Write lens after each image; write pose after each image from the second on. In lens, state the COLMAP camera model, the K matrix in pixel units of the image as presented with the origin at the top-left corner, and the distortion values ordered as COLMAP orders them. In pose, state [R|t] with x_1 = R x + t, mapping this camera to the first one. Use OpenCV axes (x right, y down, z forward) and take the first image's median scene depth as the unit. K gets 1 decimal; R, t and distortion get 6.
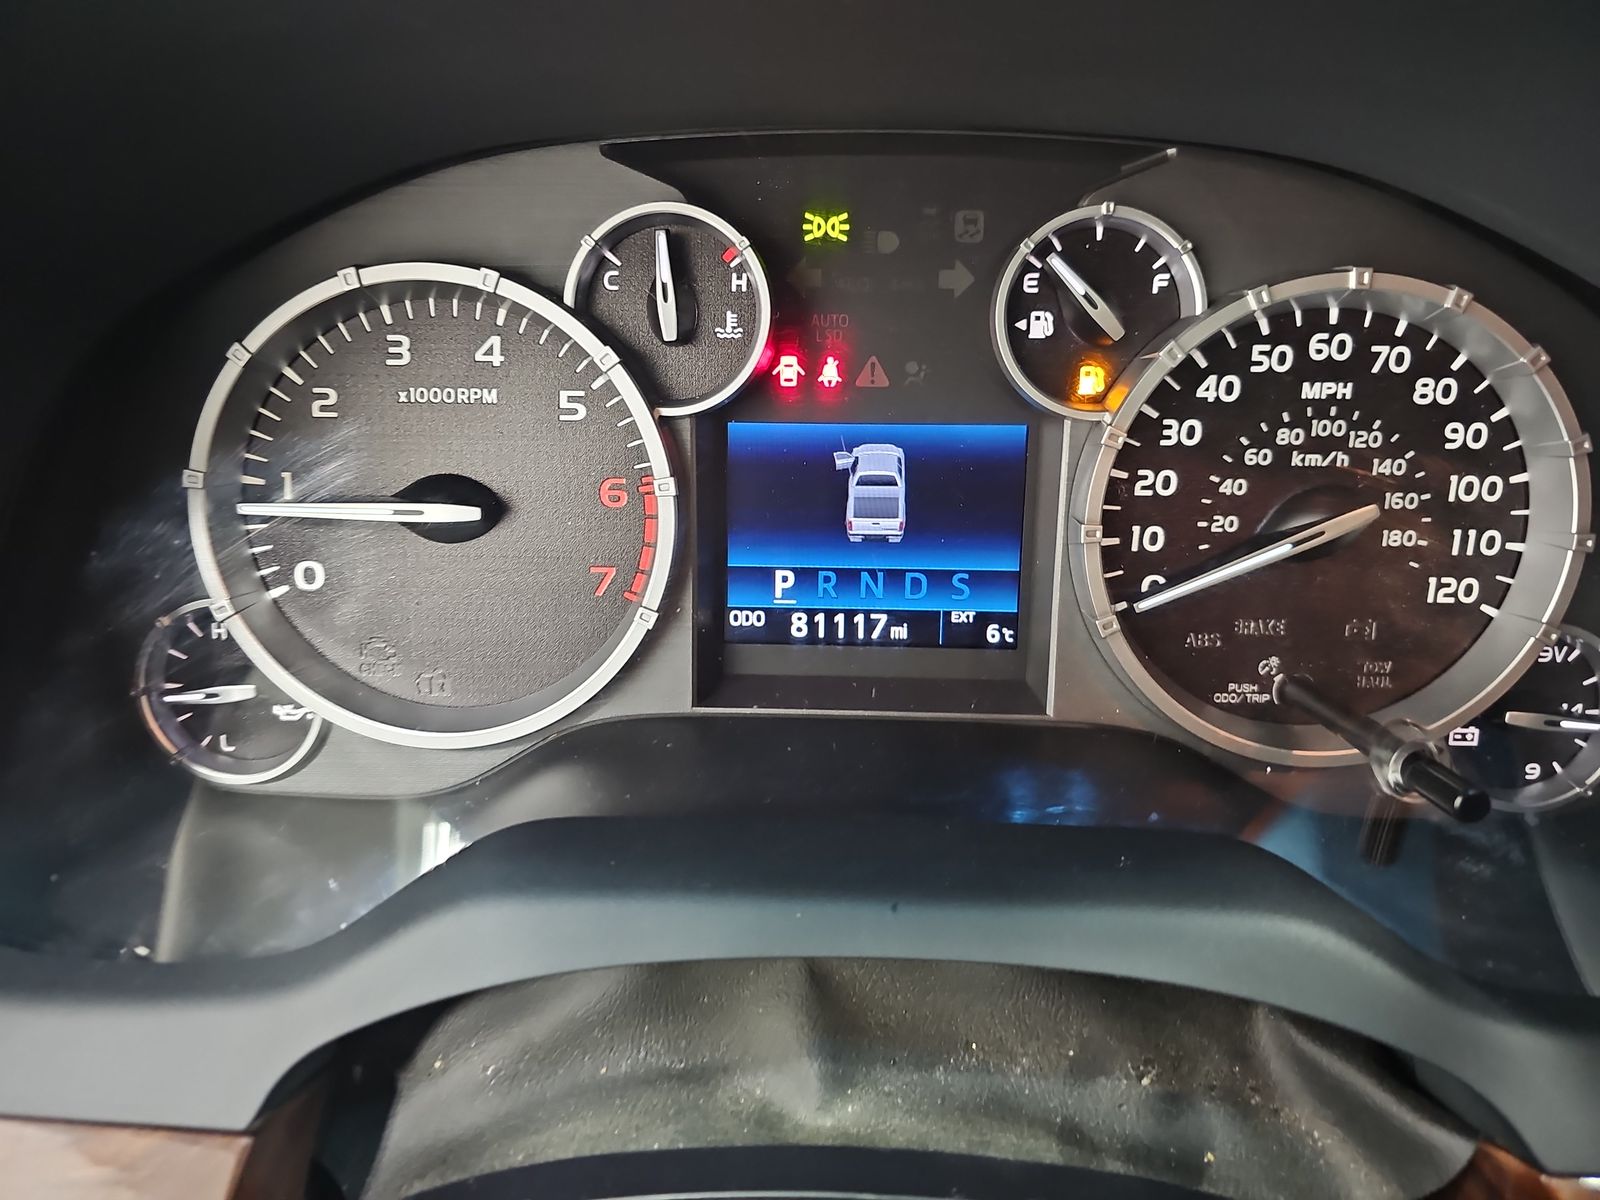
lens RADIAL K [[1062.3, 0, 822.3], [0, 1062.3, 601.6], [0, 0, 1]] dist [-0.024087, -0.001638]
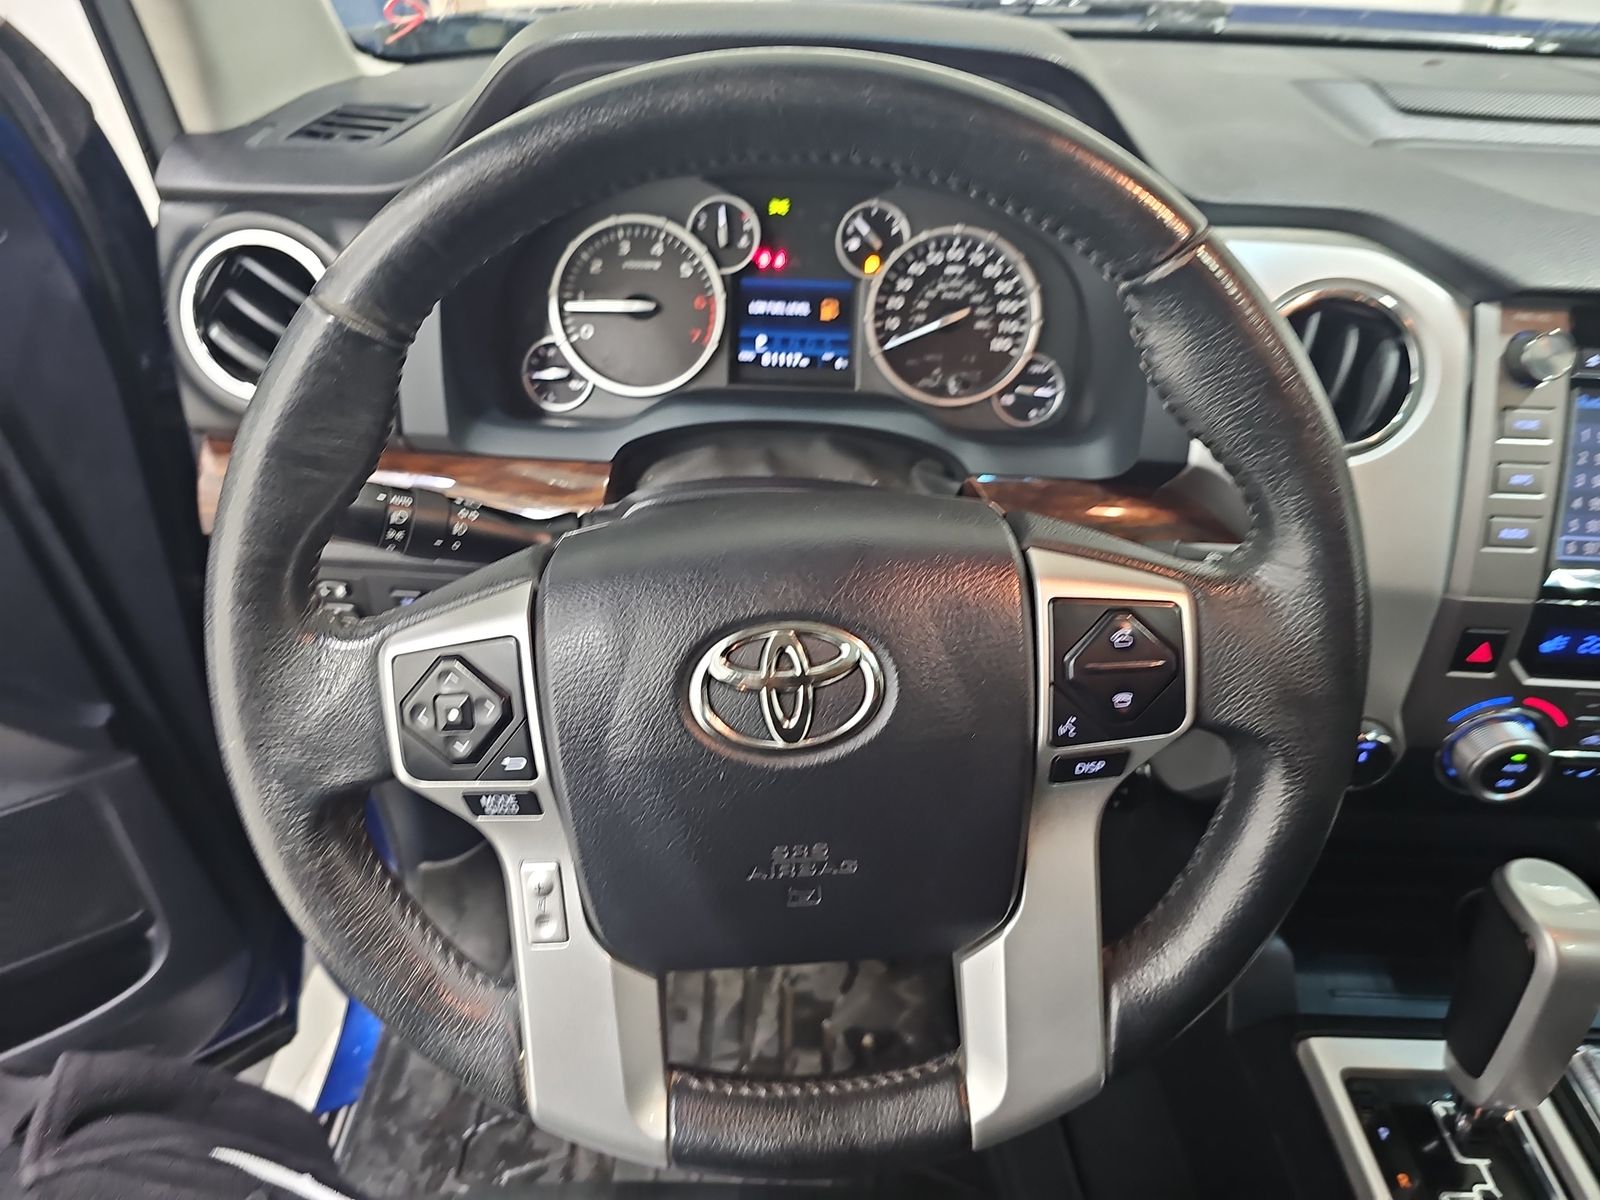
lens RADIAL K [[1018.5, 0, 800.0], [0, 1018.5, 600.0], [0, 0, 1]] dist [-0.001638, -0.045873]
pose [[0.999722, 0.022589, 0.006696, 0.065844], [-0.022835, 0.998963, 0.039392, 0.579780], [-0.005799, -0.039534, 0.999201, -1.737105]]
